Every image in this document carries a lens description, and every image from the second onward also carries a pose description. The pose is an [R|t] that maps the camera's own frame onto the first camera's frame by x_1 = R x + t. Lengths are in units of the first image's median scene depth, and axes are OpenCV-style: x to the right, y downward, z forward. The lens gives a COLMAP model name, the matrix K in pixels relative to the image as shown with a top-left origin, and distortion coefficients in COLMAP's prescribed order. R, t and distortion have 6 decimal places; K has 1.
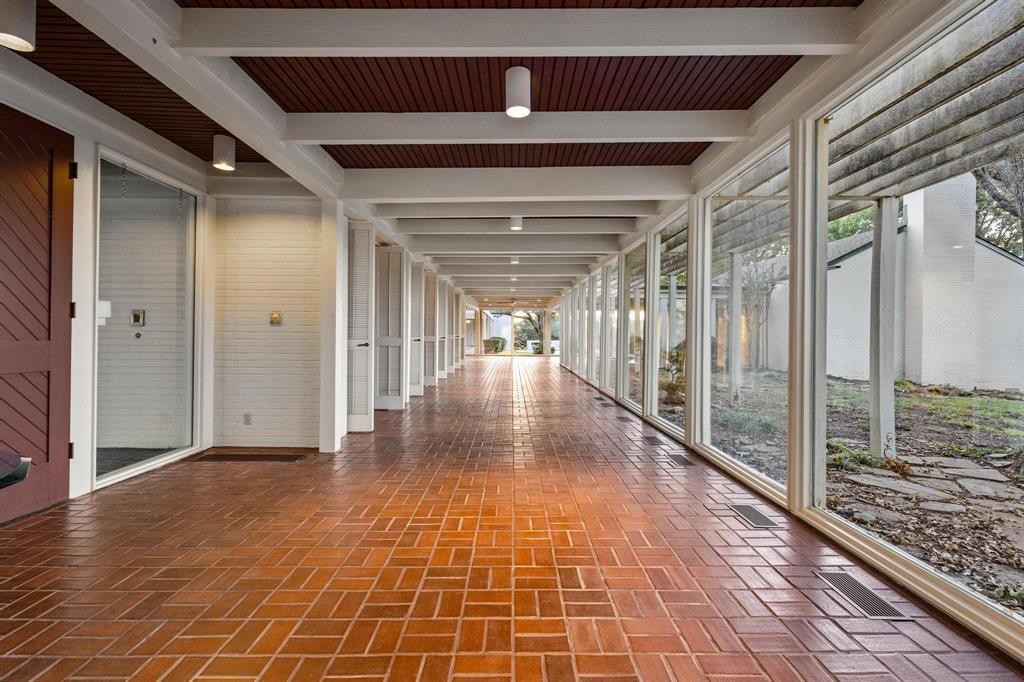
lens RADIAL K [[464.6, 0, 517.4], [0, 464.6, 337.8], [0, 0, 1]] dist [0.000147, 0.000032]
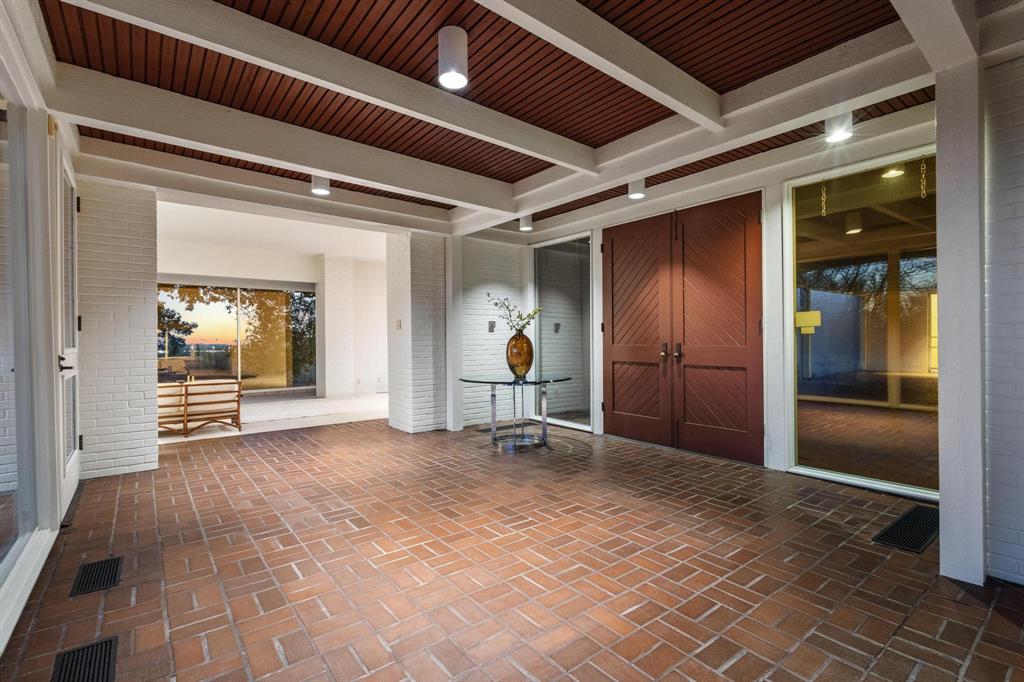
lens RADIAL K [[464.6, 0, 517.4], [0, 464.6, 337.8], [0, 0, 1]] dist [0.000147, 0.000032]
pose [[-0.782267, -0.001772, -0.622940, 0.457295], [0.000057, 0.999996, -0.002917, -0.016146], [0.622943, -0.002317, -0.782264, 1.794277]]
